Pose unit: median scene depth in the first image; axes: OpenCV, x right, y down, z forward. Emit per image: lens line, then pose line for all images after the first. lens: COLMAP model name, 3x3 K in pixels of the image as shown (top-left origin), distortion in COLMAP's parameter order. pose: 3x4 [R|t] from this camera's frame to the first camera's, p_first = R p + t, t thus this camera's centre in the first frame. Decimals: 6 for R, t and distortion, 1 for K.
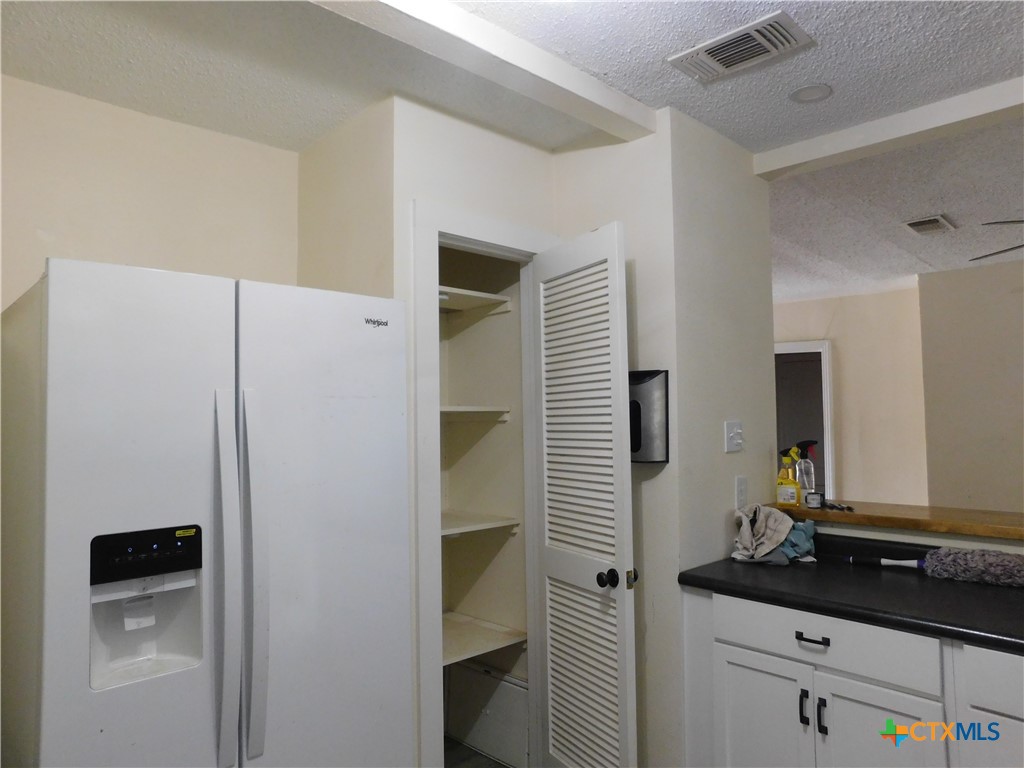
lens RADIAL K [[675.6, 0, 512.0], [0, 675.6, 384.0], [0, 0, 1]] dist [-0.069575, 0.053081]
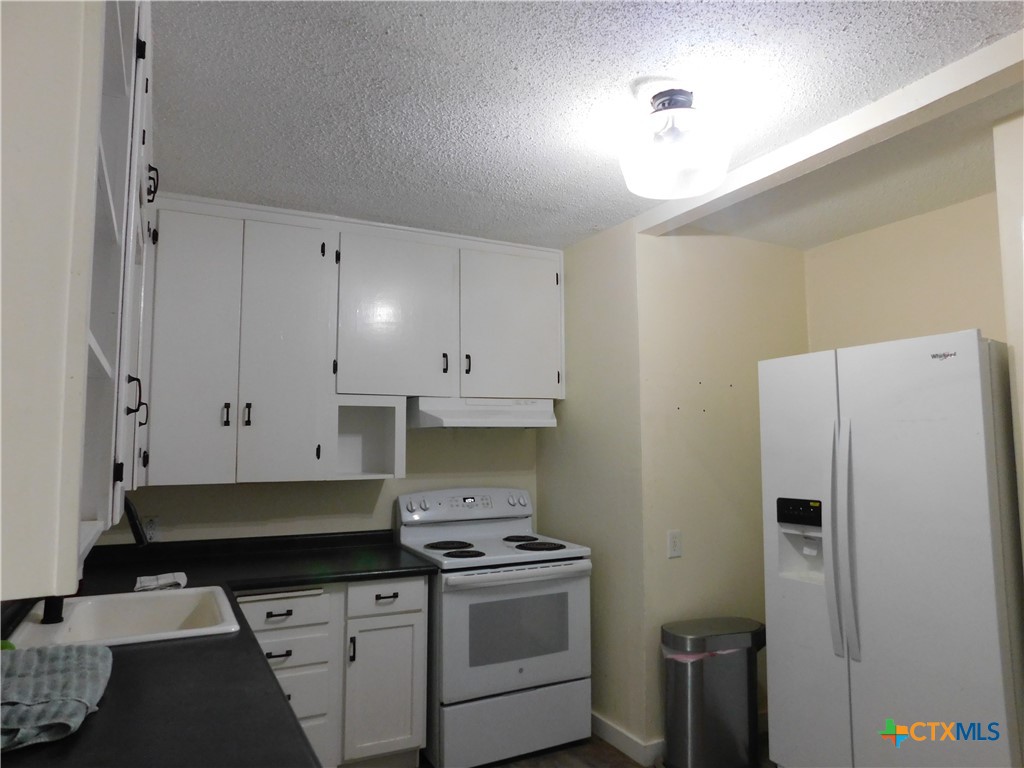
lens RADIAL K [[675.6, 0, 512.0], [0, 675.6, 384.0], [0, 0, 1]] dist [-0.069575, 0.053081]
pose [[-0.271416, -0.070625, -0.959867, 1.386532], [0.051920, 0.994778, -0.087875, 0.025432], [0.961061, -0.073687, -0.266332, 0.725610]]
